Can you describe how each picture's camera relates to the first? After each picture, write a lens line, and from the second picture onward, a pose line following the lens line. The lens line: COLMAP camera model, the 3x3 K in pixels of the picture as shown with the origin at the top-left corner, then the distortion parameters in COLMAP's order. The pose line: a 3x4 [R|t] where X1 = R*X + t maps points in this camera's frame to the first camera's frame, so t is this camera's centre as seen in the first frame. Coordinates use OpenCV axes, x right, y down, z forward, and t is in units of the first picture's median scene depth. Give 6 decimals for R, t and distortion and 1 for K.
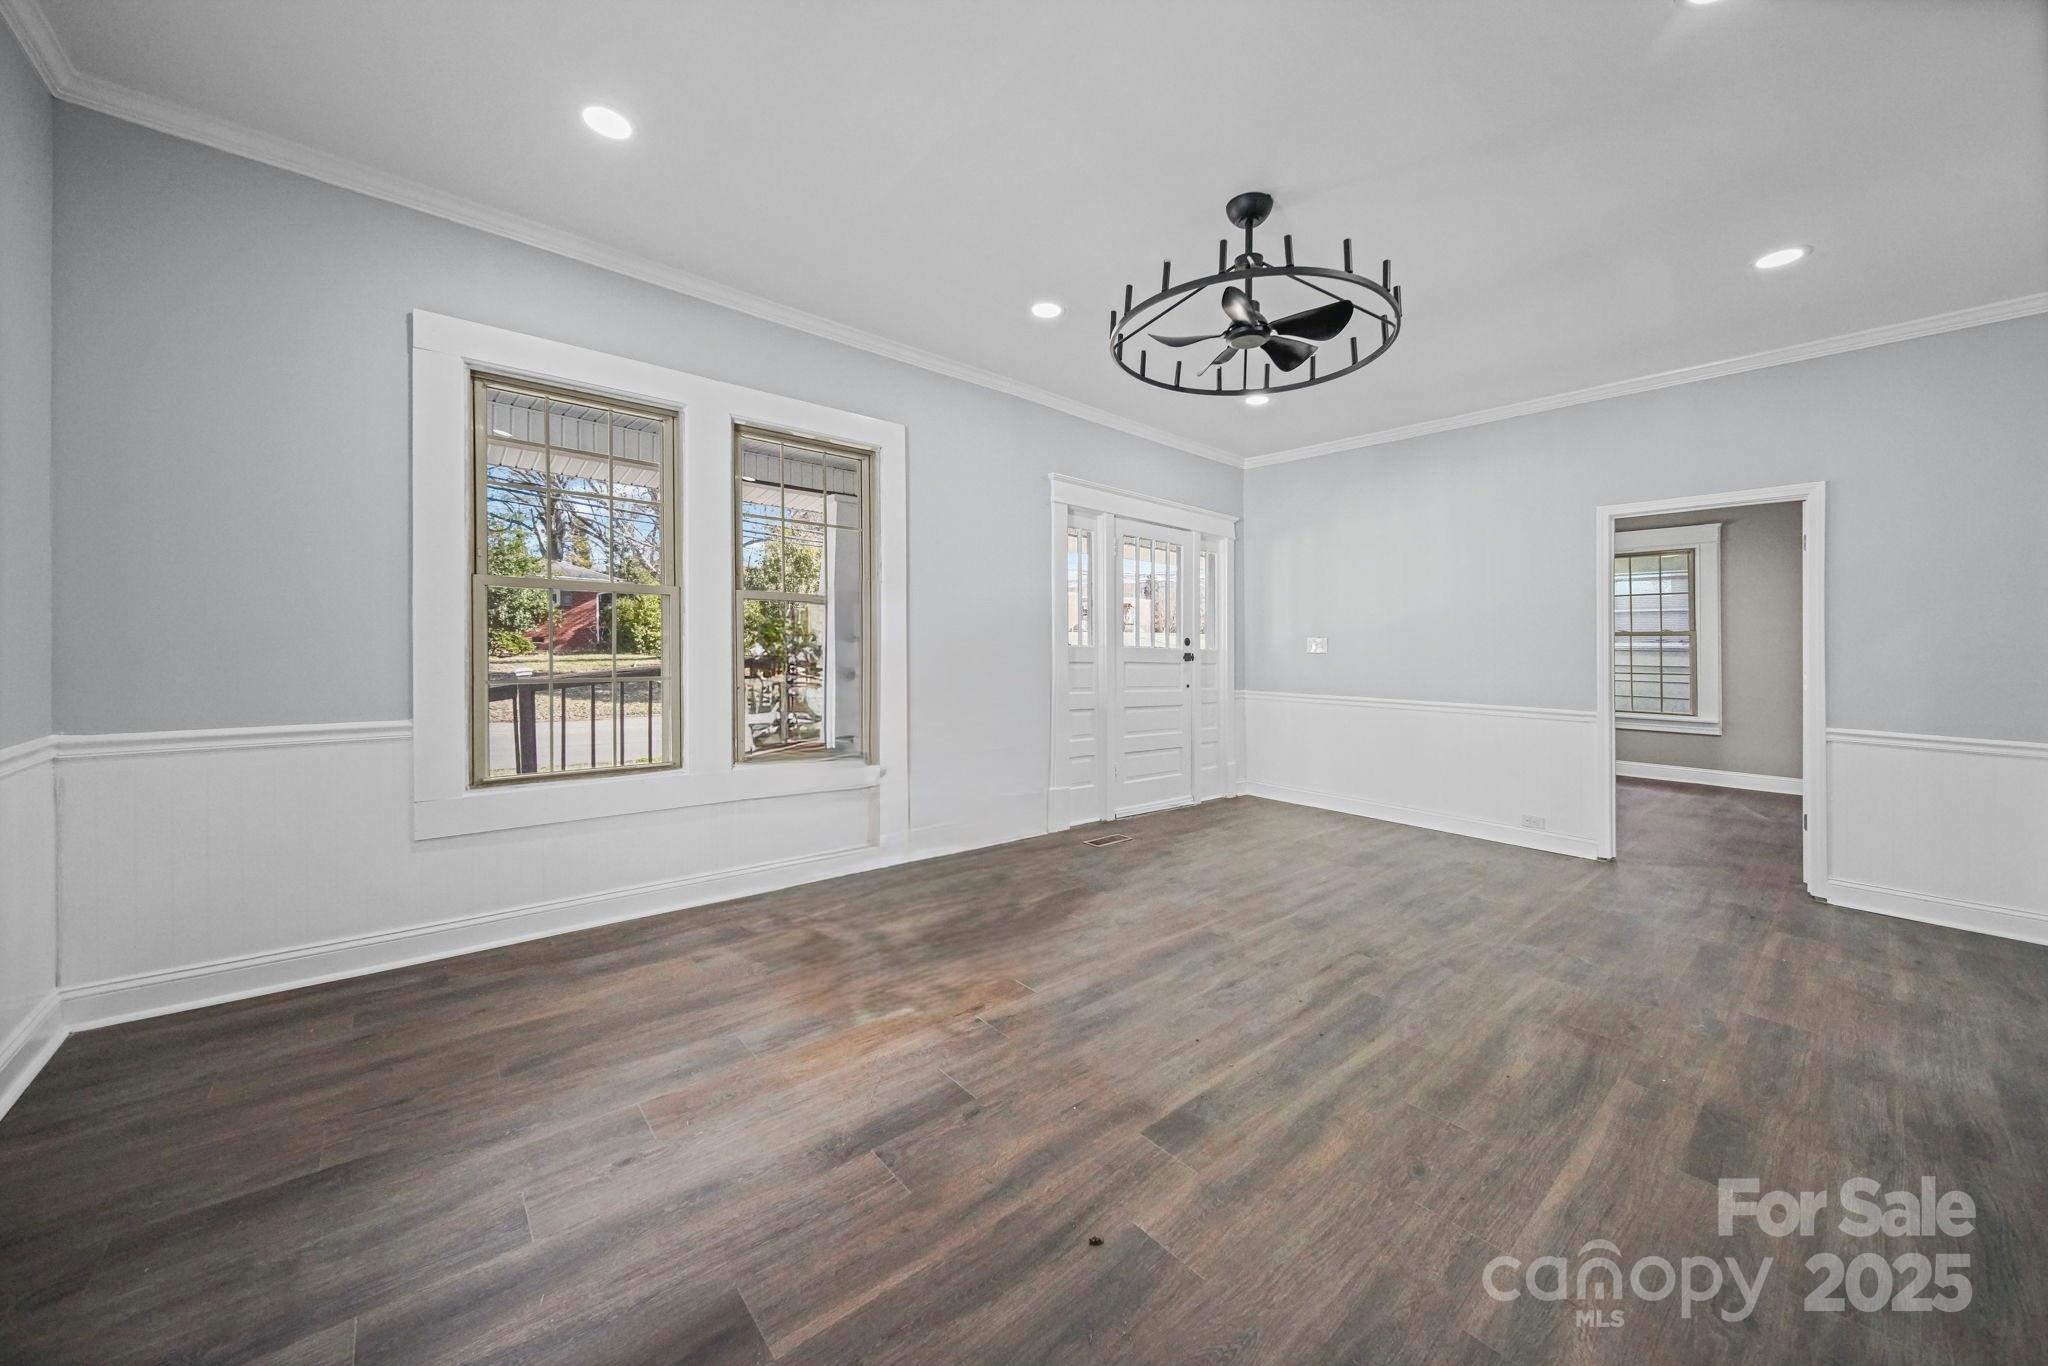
lens RADIAL K [[726.6, 0, 1021.7], [0, 726.6, 653.2], [0, 0, 1]] dist [-0.001454, -0.000079]
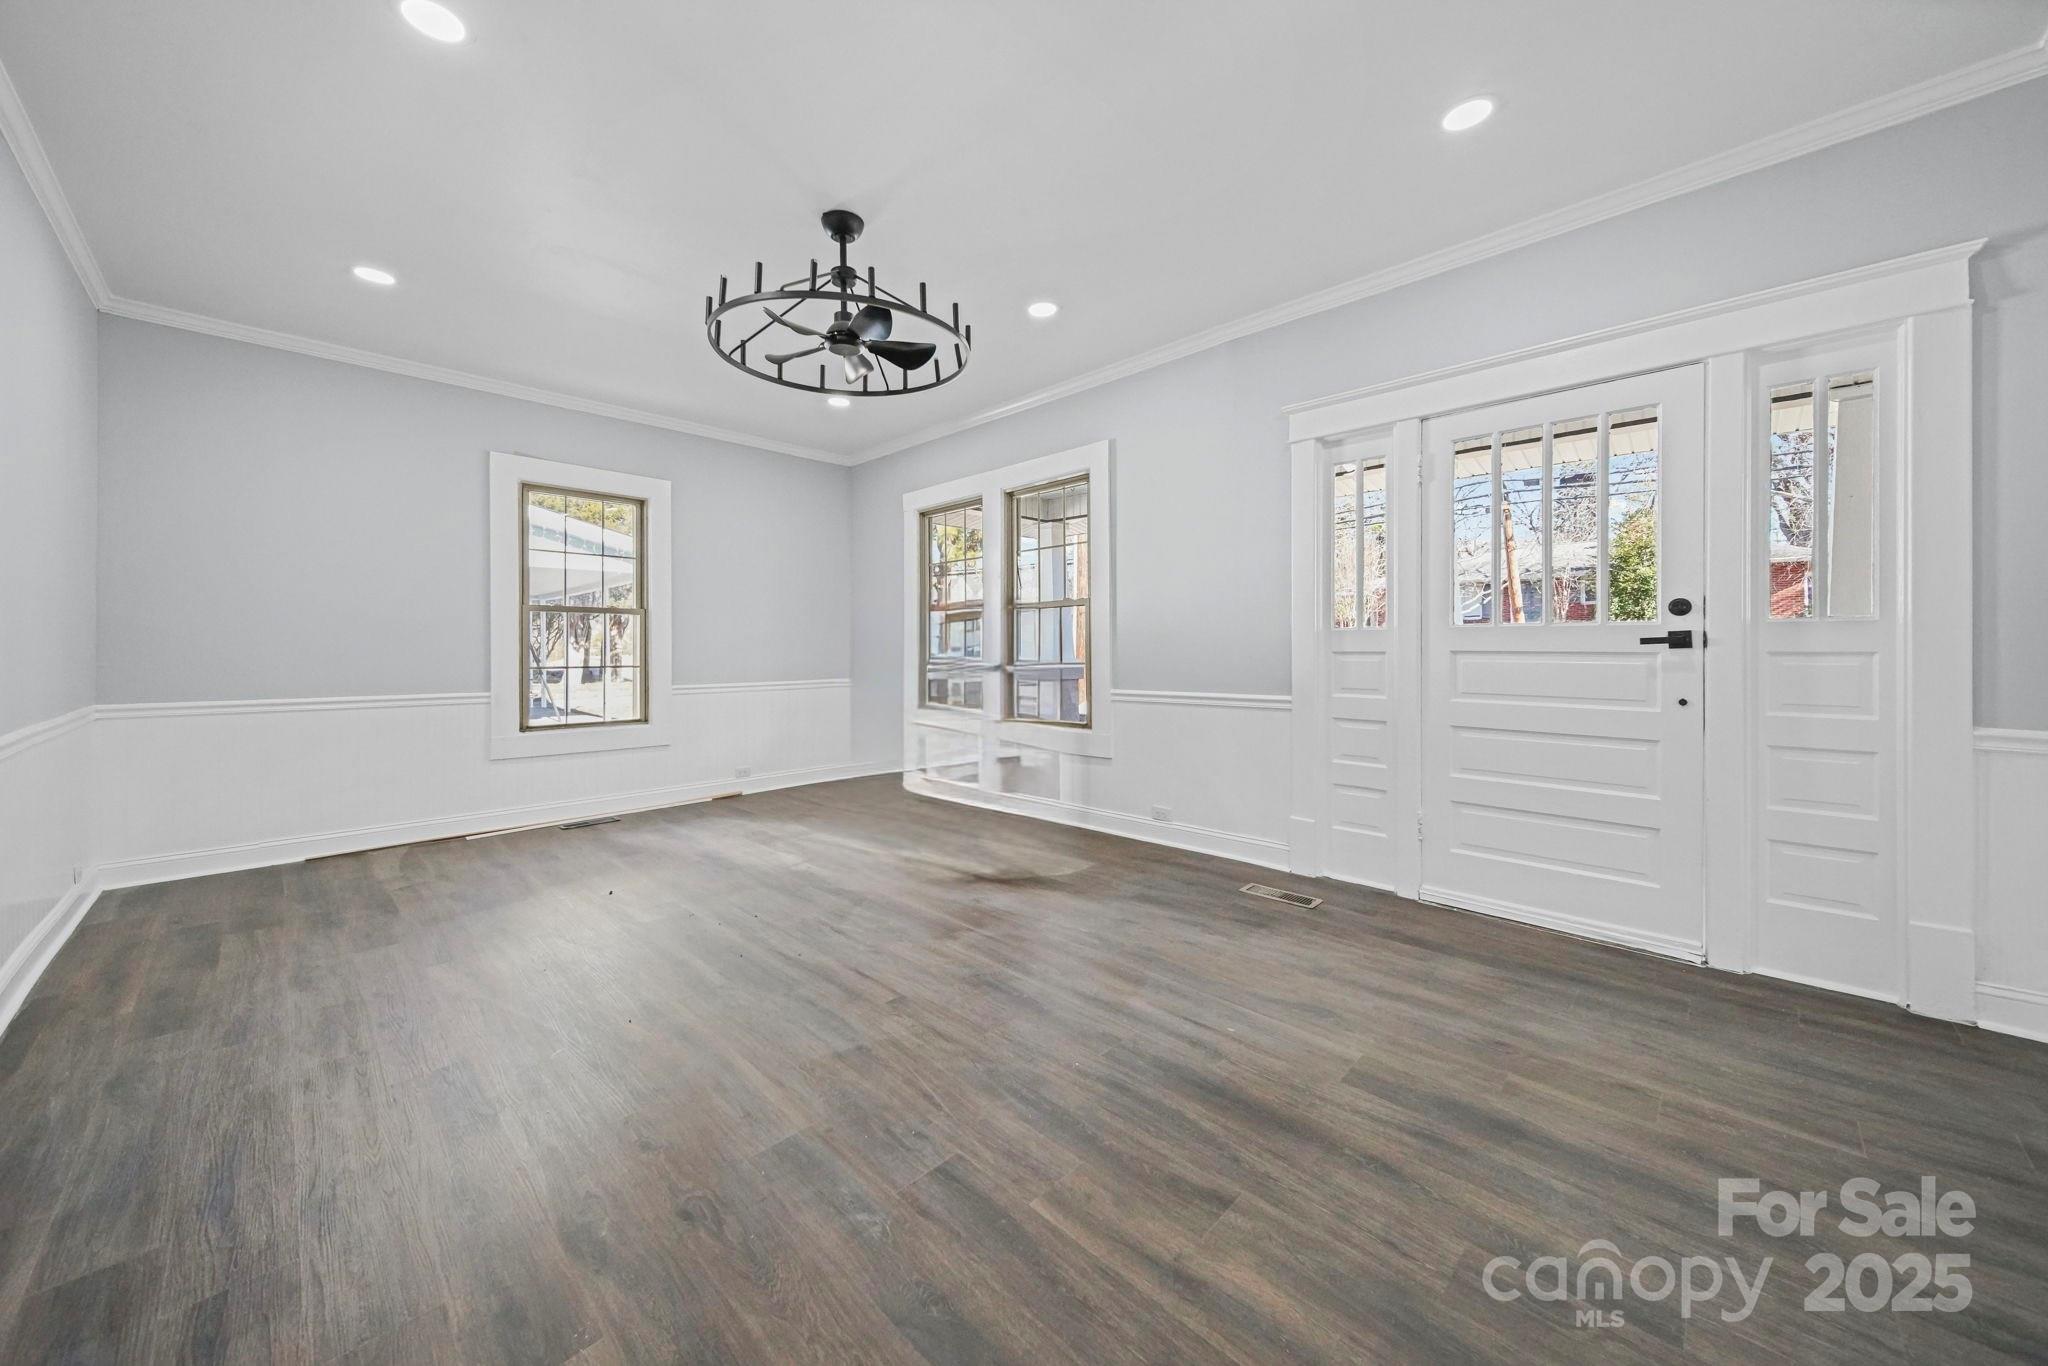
lens RADIAL K [[726.6, 0, 1021.7], [0, 726.6, 653.2], [0, 0, 1]] dist [-0.001454, -0.000079]
pose [[0.086199, -0.002596, -0.996275, 1.118968], [0.011839, 0.999929, -0.001581, 0.016213], [0.996208, -0.011659, 0.086224, 0.916166]]
